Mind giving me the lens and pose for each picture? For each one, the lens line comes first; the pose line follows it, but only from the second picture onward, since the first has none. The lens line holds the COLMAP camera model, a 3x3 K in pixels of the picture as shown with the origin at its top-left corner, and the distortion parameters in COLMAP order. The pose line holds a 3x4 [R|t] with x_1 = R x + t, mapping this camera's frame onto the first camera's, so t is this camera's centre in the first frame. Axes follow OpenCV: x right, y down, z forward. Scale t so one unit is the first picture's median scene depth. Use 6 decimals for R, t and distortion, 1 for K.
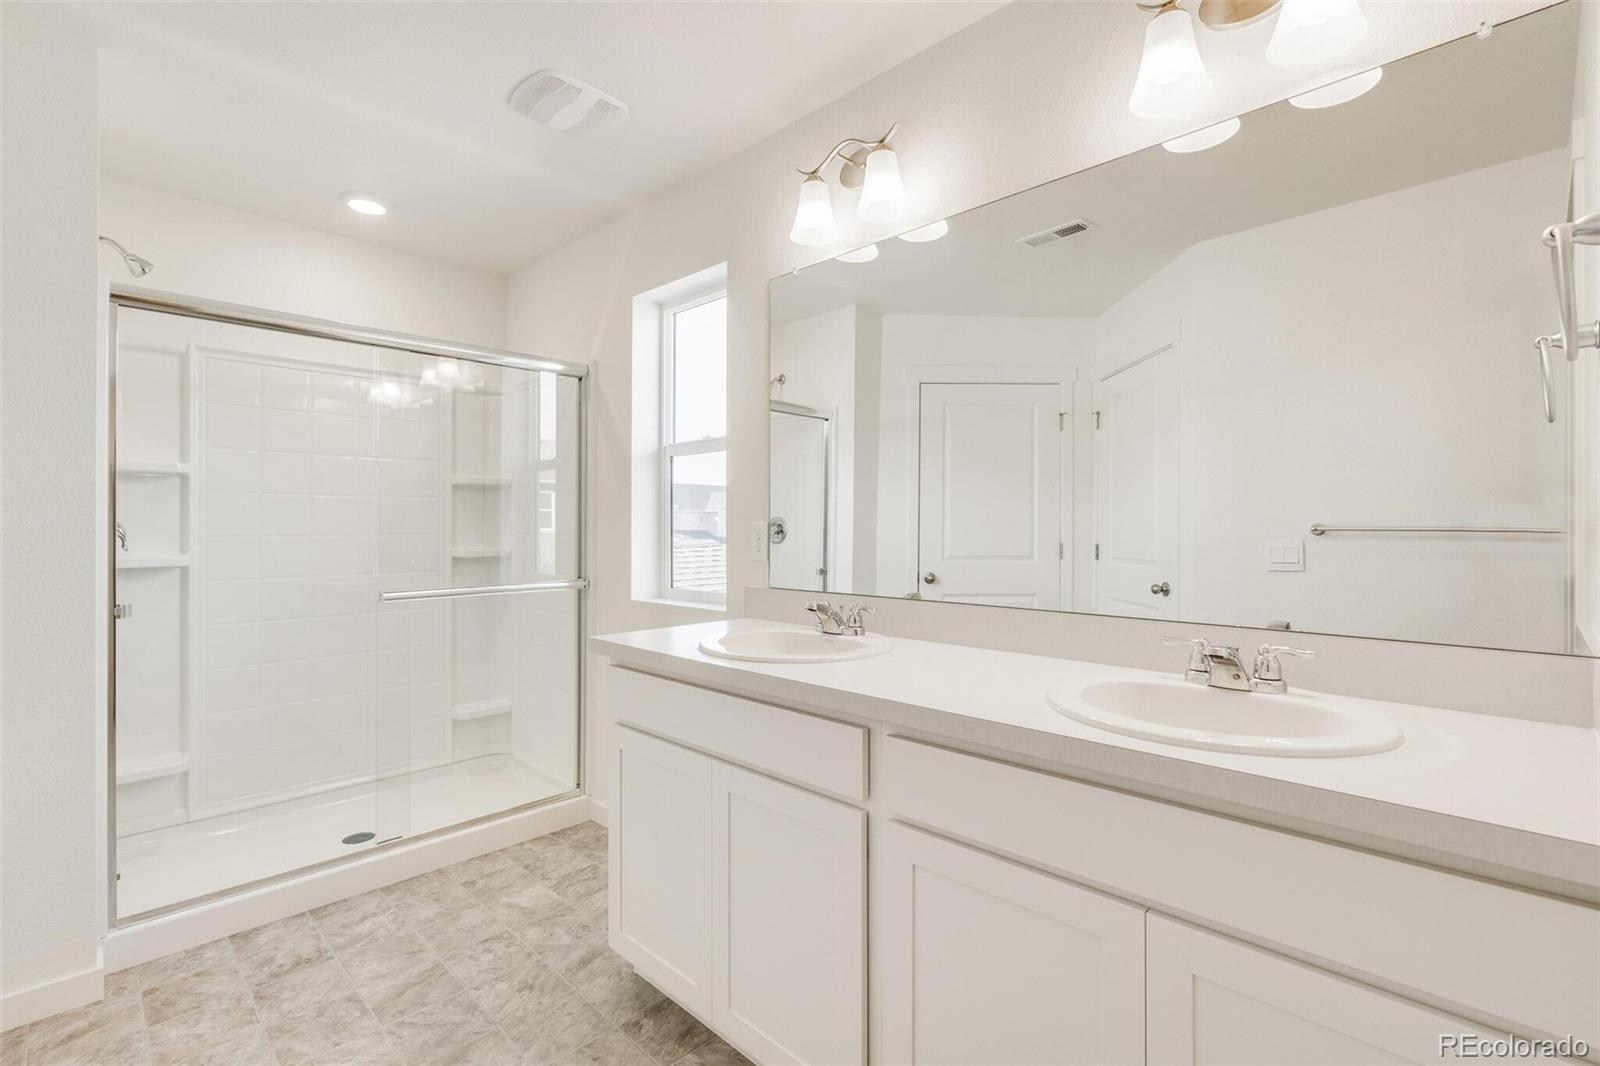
lens RADIAL K [[719.3, 0, 794.2], [0, 719.3, 526.1], [0, 0, 1]] dist [-0.003195, 0.001036]
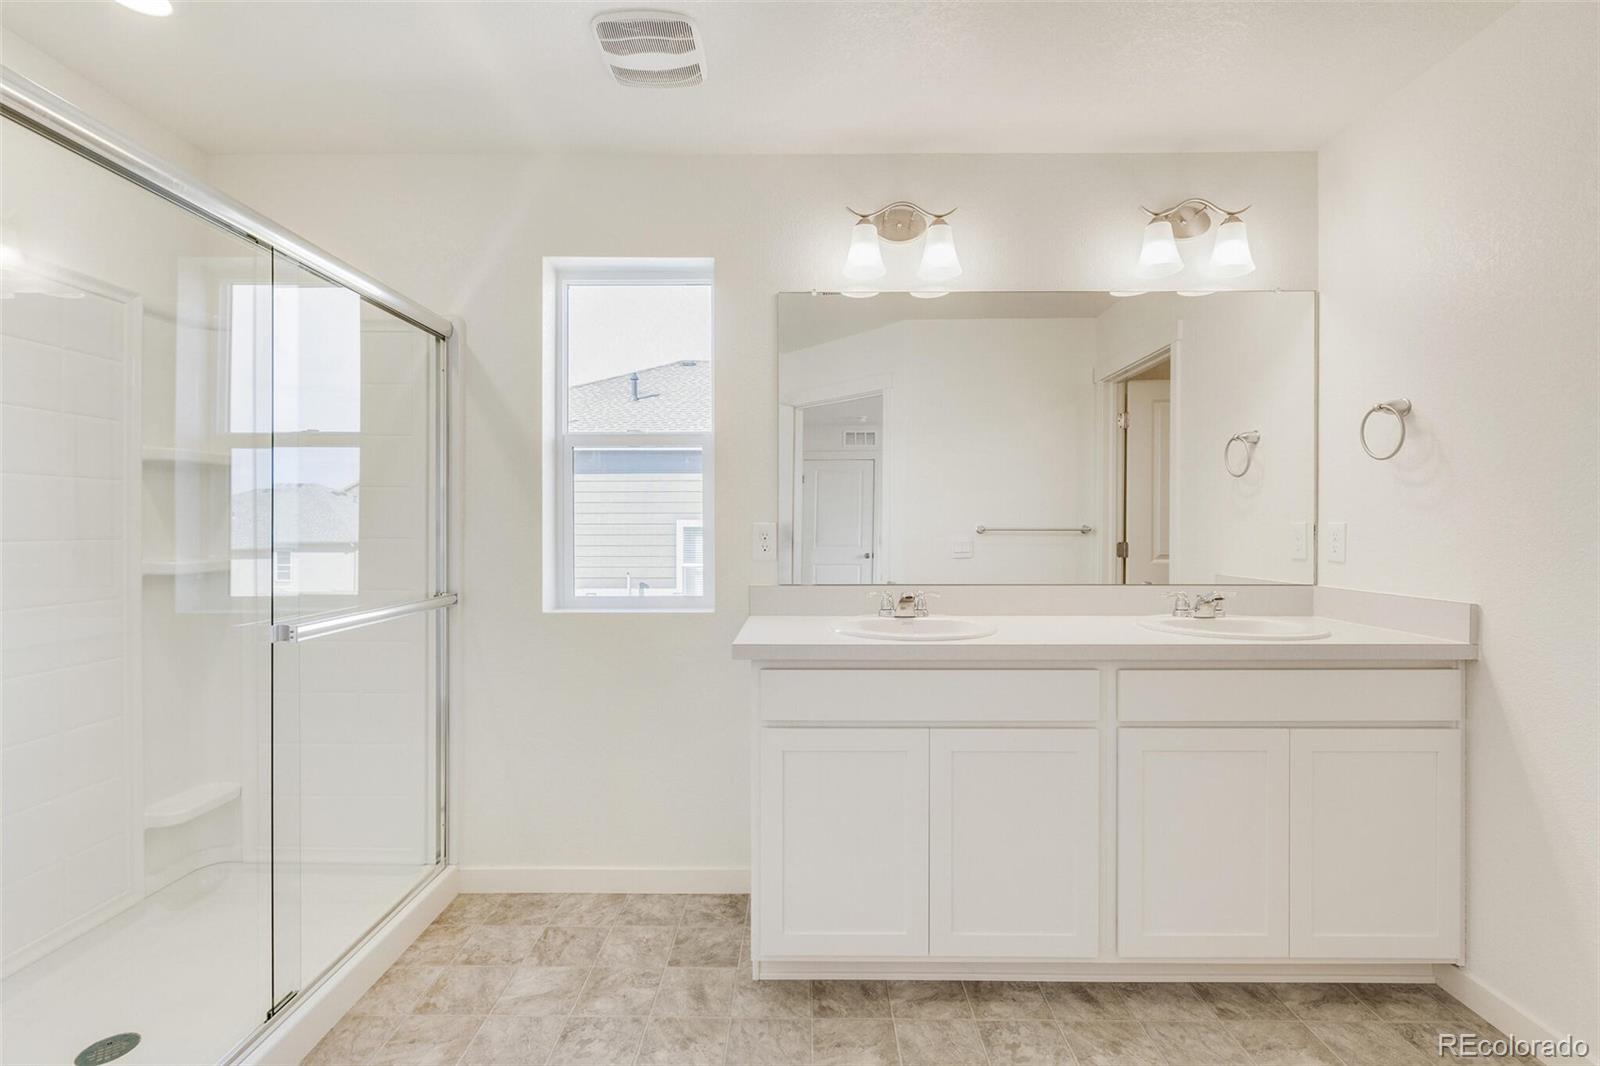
lens RADIAL K [[719.3, 0, 789.4], [0, 719.3, 533.5], [0, 0, 1]] dist [-0.003195, 0.001036]
pose [[0.724631, -0.003898, 0.689126, -0.667581], [-0.000109, 0.999983, 0.005771, 0.003472], [-0.689137, -0.004257, 0.724618, 0.199617]]
